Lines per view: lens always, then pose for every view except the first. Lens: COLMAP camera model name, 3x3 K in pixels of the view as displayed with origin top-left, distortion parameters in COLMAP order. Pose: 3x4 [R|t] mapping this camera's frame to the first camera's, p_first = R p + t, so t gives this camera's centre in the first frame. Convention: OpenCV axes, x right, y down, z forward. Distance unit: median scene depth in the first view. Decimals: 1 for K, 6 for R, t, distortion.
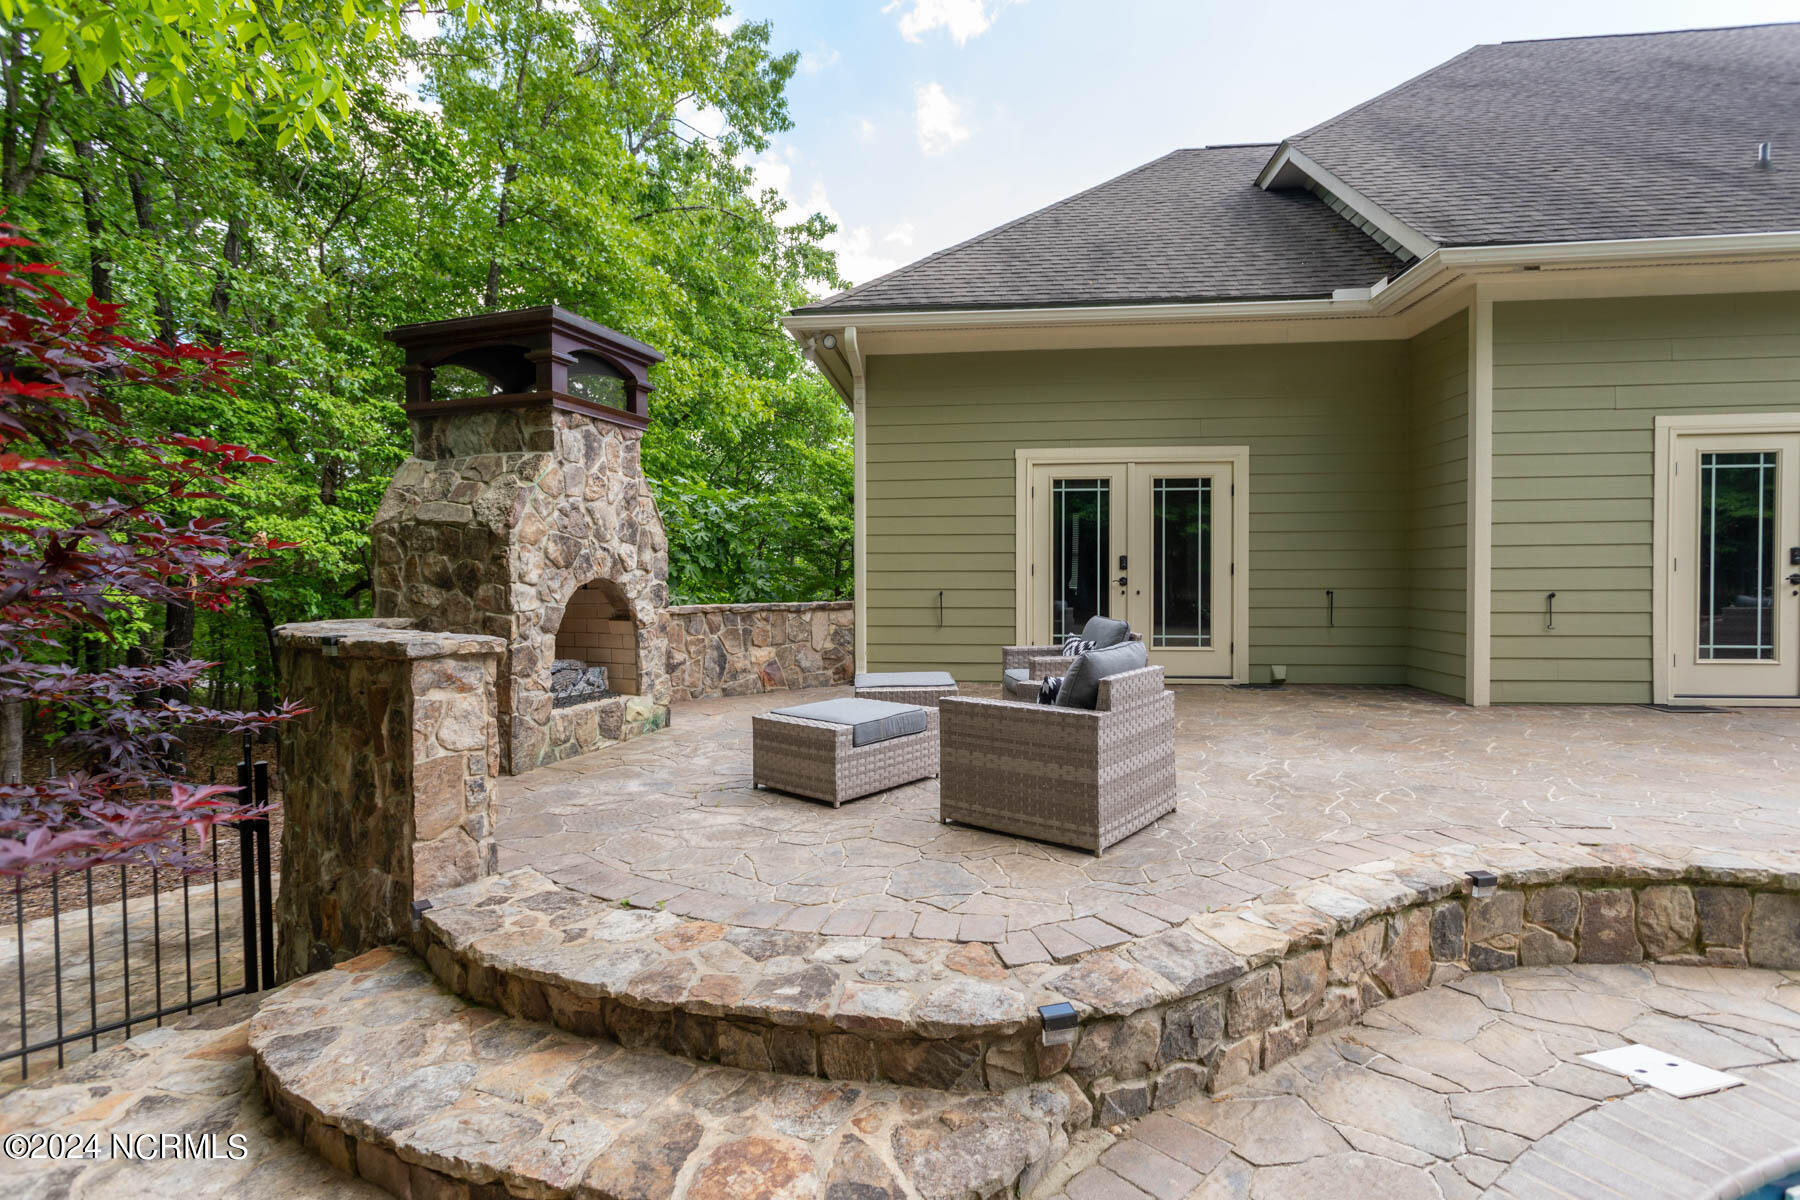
lens RADIAL K [[852.3, 0, 882.4], [0, 852.3, 594.9], [0, 0, 1]] dist [0.003178, 0.000703]
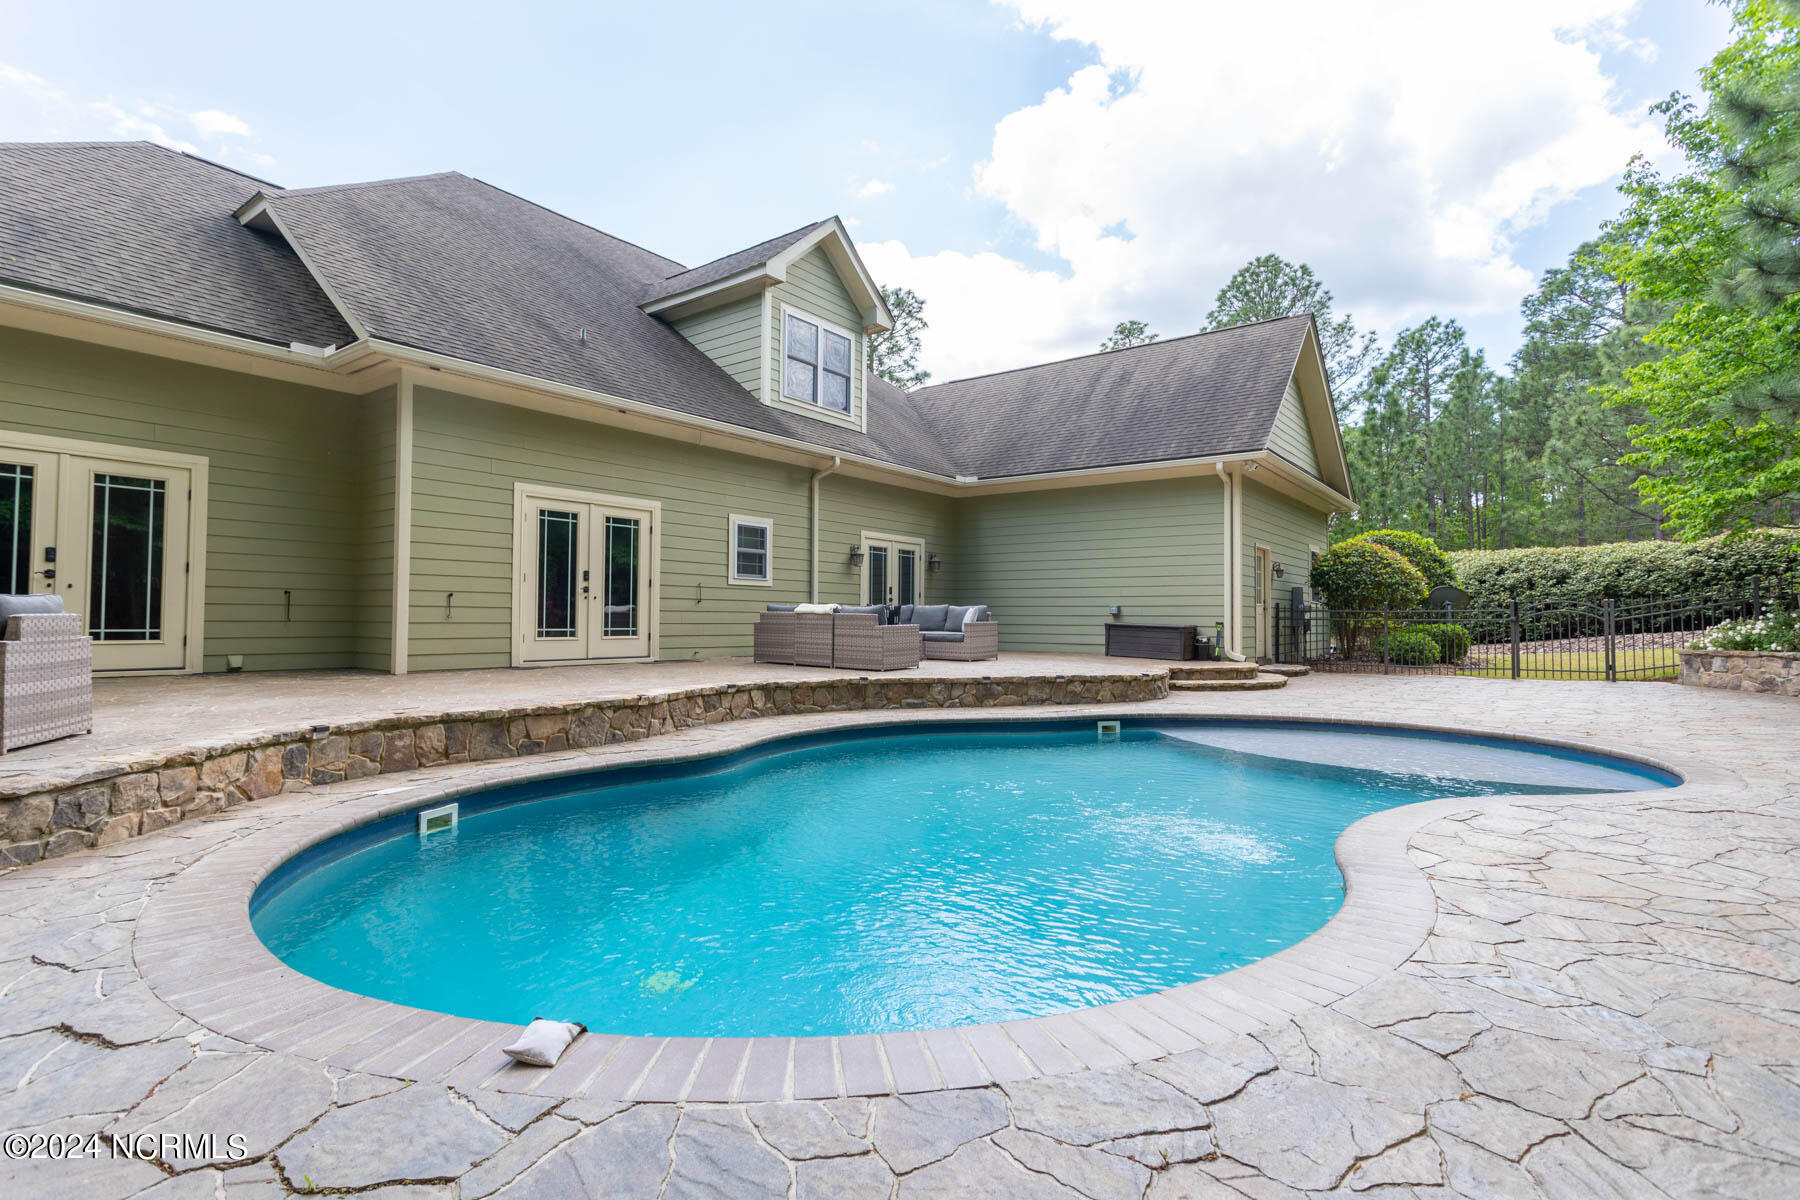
lens RADIAL K [[874.4, 0, 913.8], [0, 874.4, 595.7], [0, 0, 1]] dist [0.004573, -0.000375]
pose [[0.503719, 0.033344, 0.863224, -0.102802], [0.007360, 0.999053, -0.042885, 0.072915], [-0.863836, 0.027956, 0.502996, -0.431124]]
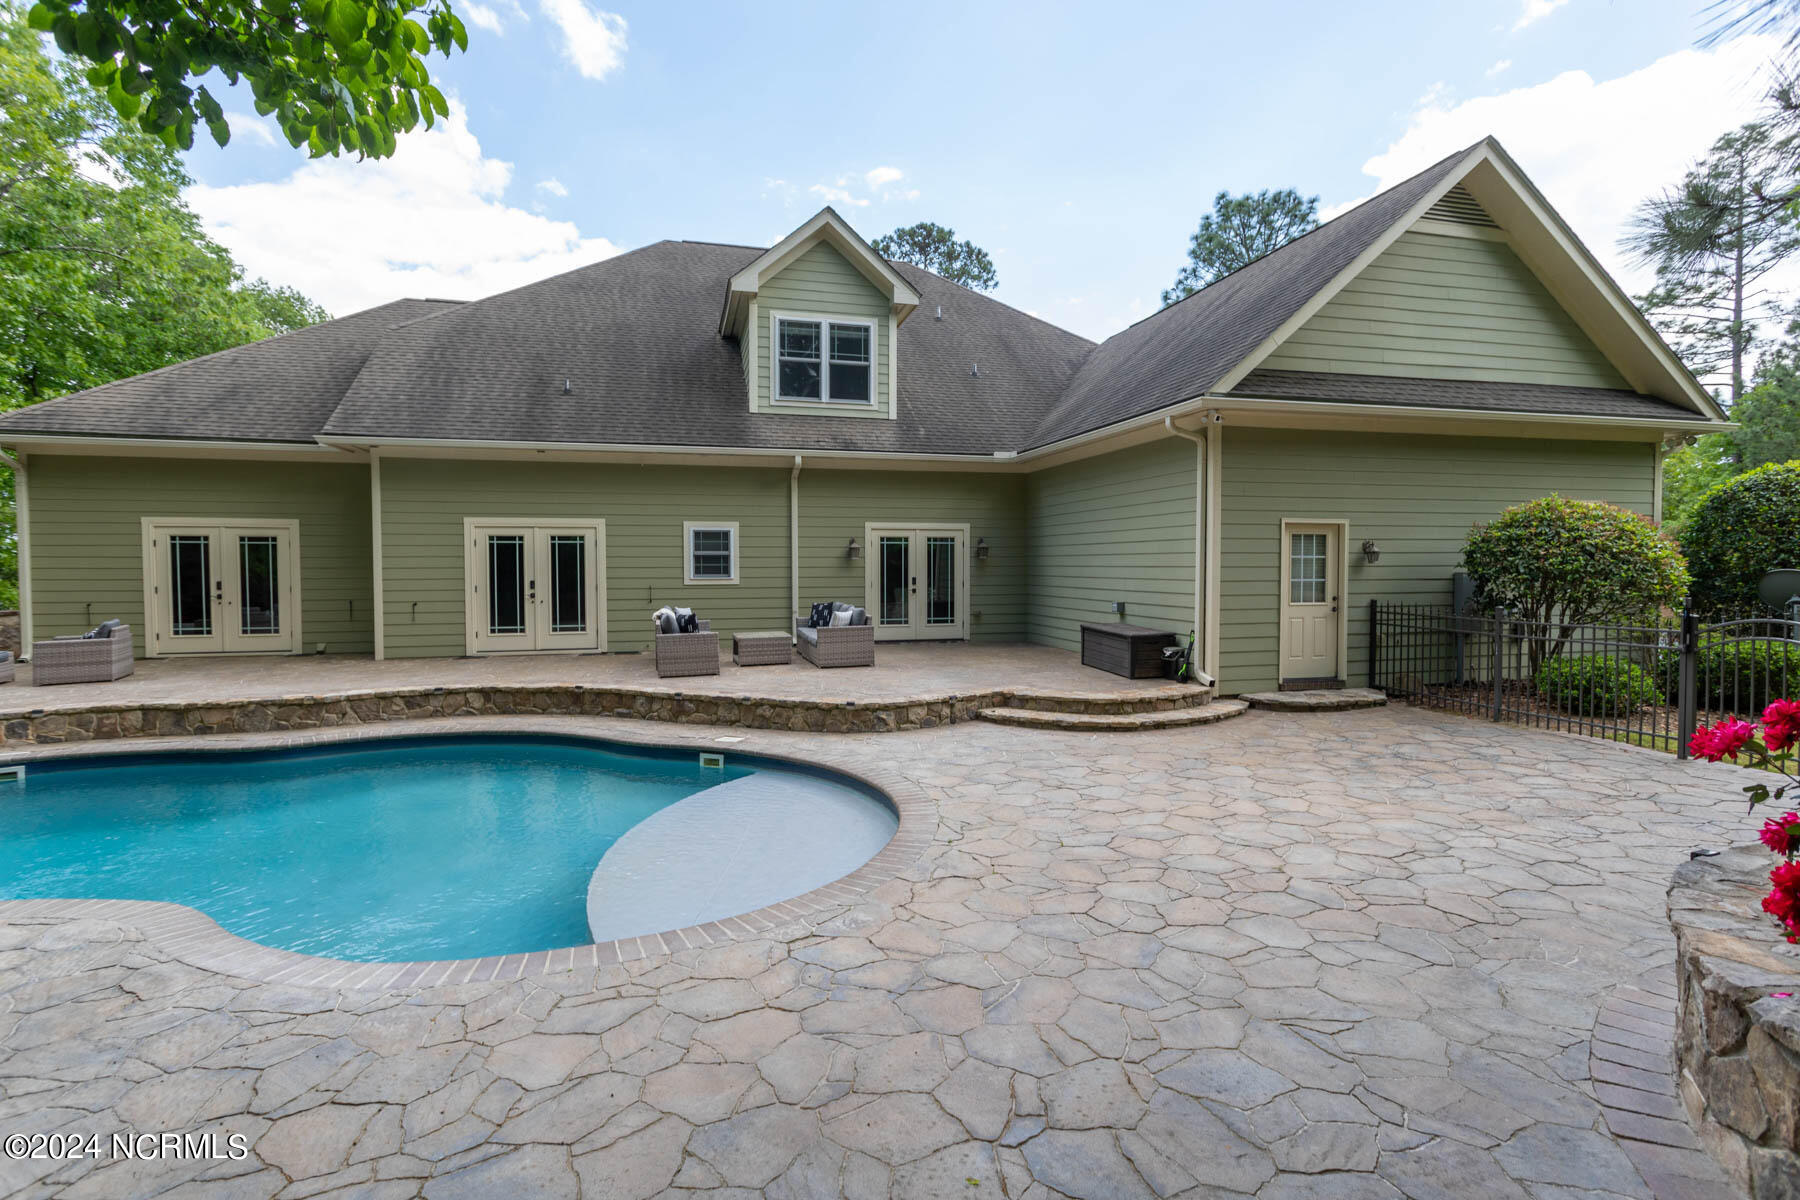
lens RADIAL K [[874.4, 0, 913.8], [0, 874.4, 595.7], [0, 0, 1]] dist [0.004573, -0.000375]
pose [[0.934819, -0.009587, 0.354994, 1.172757], [0.004147, 0.999862, 0.016083, -0.048709], [-0.355099, -0.013562, 0.934730, -1.382544]]
